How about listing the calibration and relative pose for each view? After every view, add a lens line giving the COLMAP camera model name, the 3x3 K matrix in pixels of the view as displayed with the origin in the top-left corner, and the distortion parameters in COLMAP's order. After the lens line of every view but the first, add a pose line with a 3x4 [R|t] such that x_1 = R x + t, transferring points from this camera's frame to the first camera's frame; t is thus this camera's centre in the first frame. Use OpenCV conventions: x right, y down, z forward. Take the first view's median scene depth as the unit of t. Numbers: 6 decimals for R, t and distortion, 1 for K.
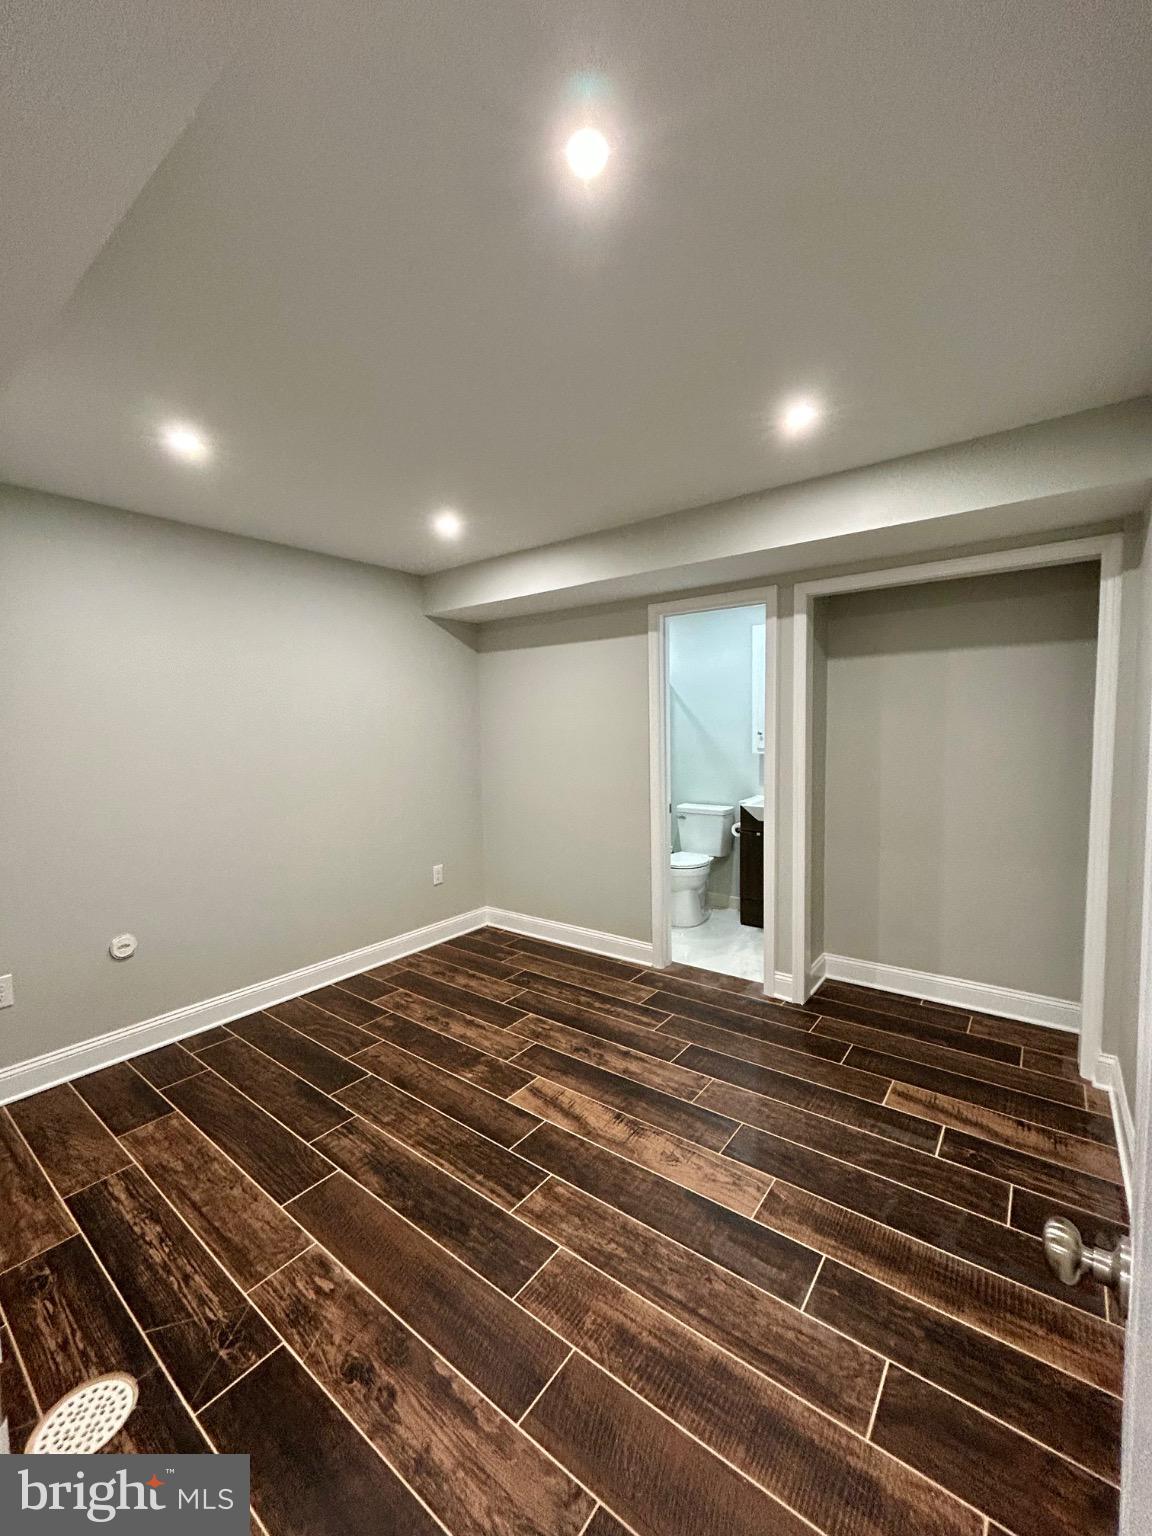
lens RADIAL K [[619.8, 0, 576.0], [0, 619.8, 768.0], [0, 0, 1]] dist [-0.000210, 0.001162]
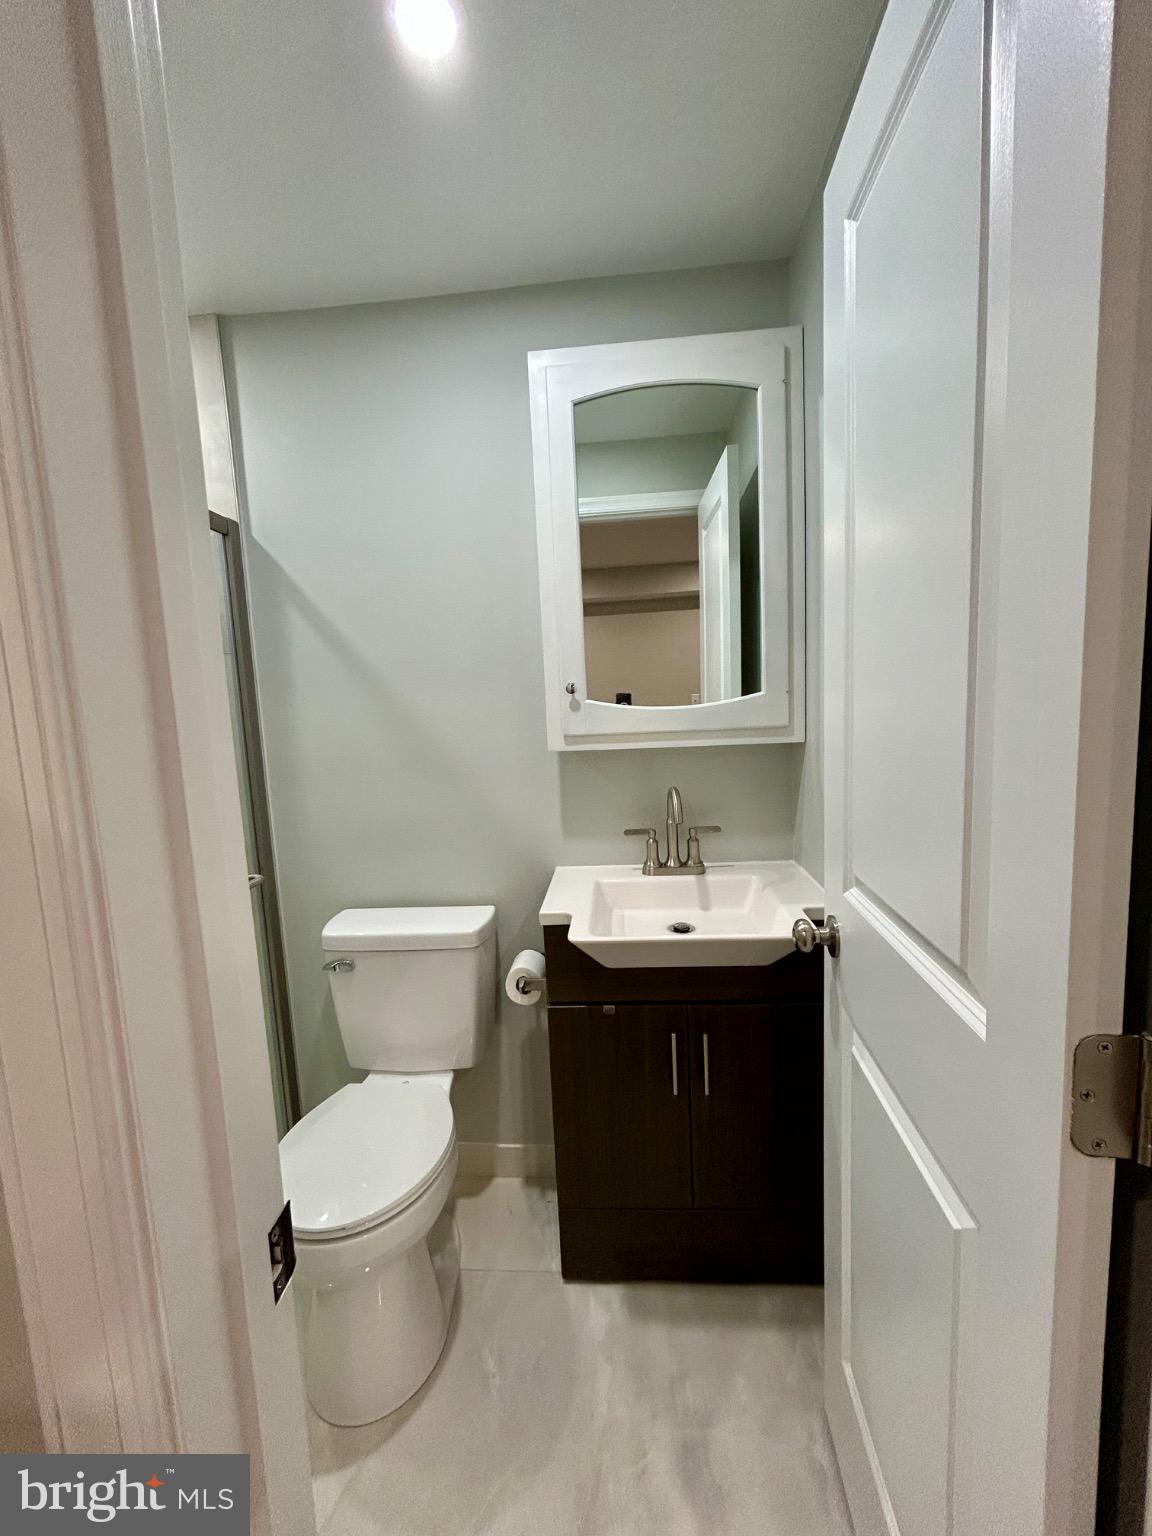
lens RADIAL K [[619.8, 0, 576.0], [0, 619.8, 768.0], [0, 0, 1]] dist [-0.000210, 0.001162]
pose [[0.840153, -0.086178, 0.535459, 0.203769], [0.067607, 0.996236, 0.054260, -0.054377], [-0.538119, -0.009386, 0.842816, 1.234460]]
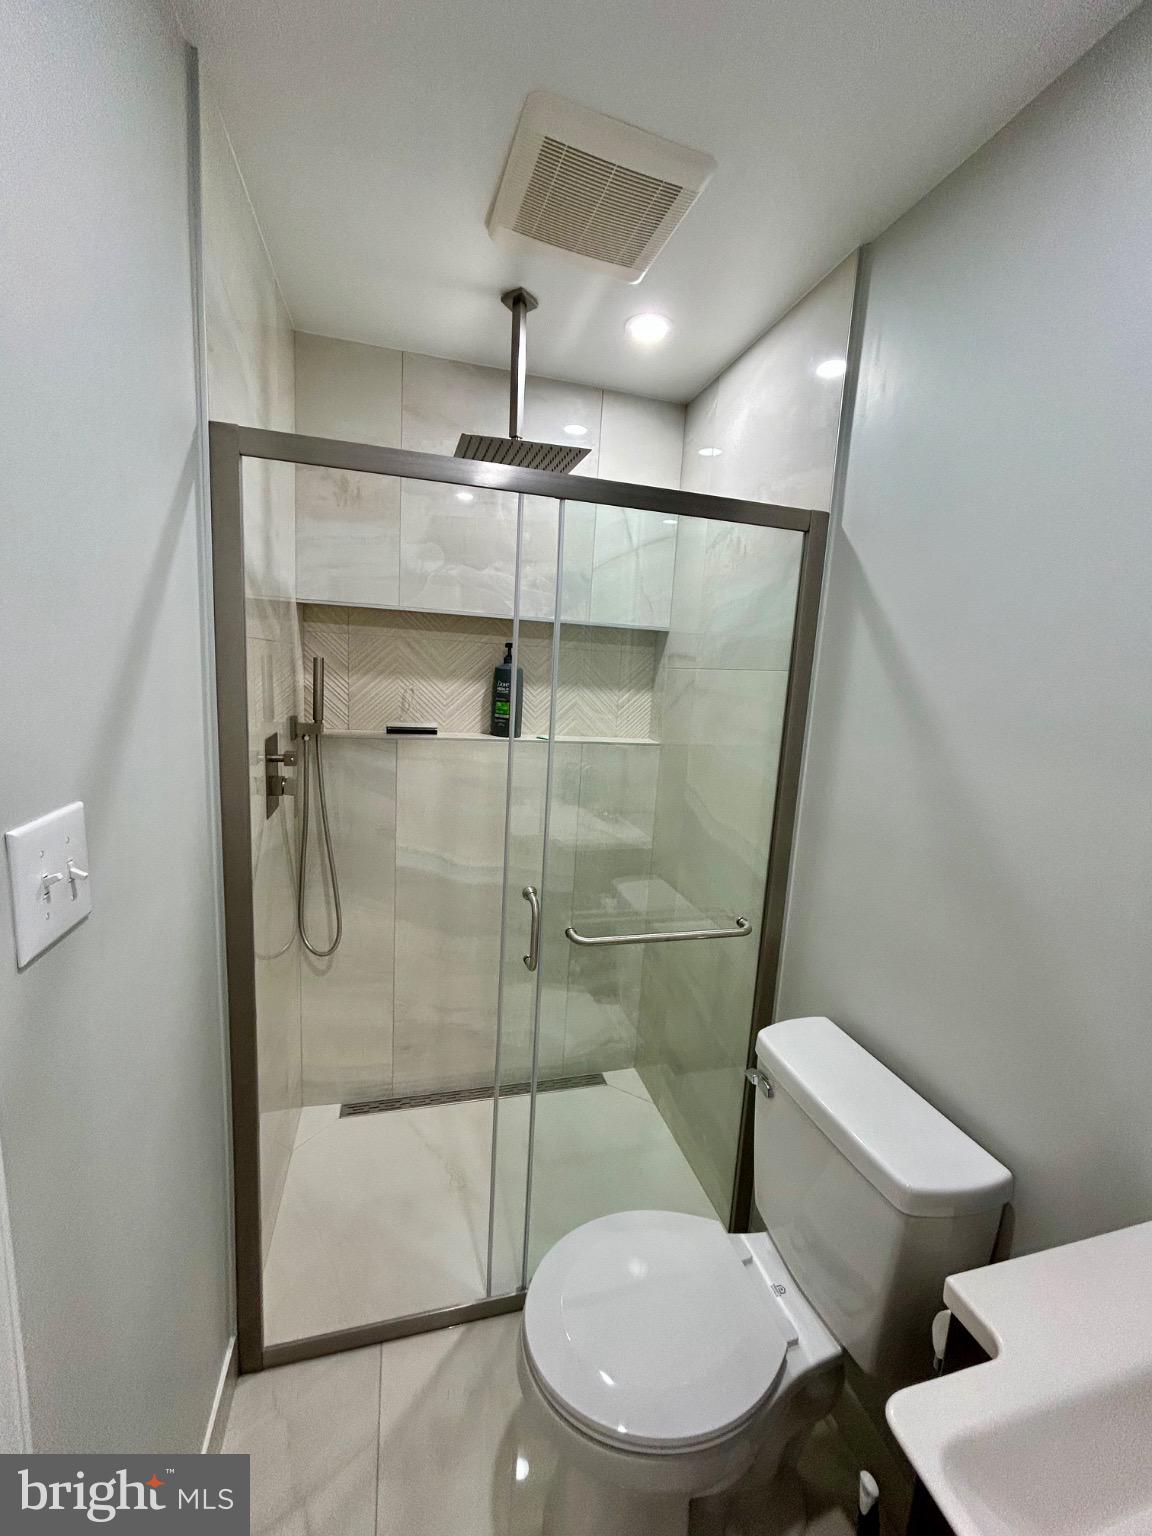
lens RADIAL K [[619.8, 0, 576.0], [0, 619.8, 768.0], [0, 0, 1]] dist [-0.000210, 0.001162]
pose [[0.796922, 0.152608, -0.584488, 0.435416], [-0.106252, 0.987890, 0.113066, -0.117734], [0.594665, -0.028002, 0.803486, 1.404662]]
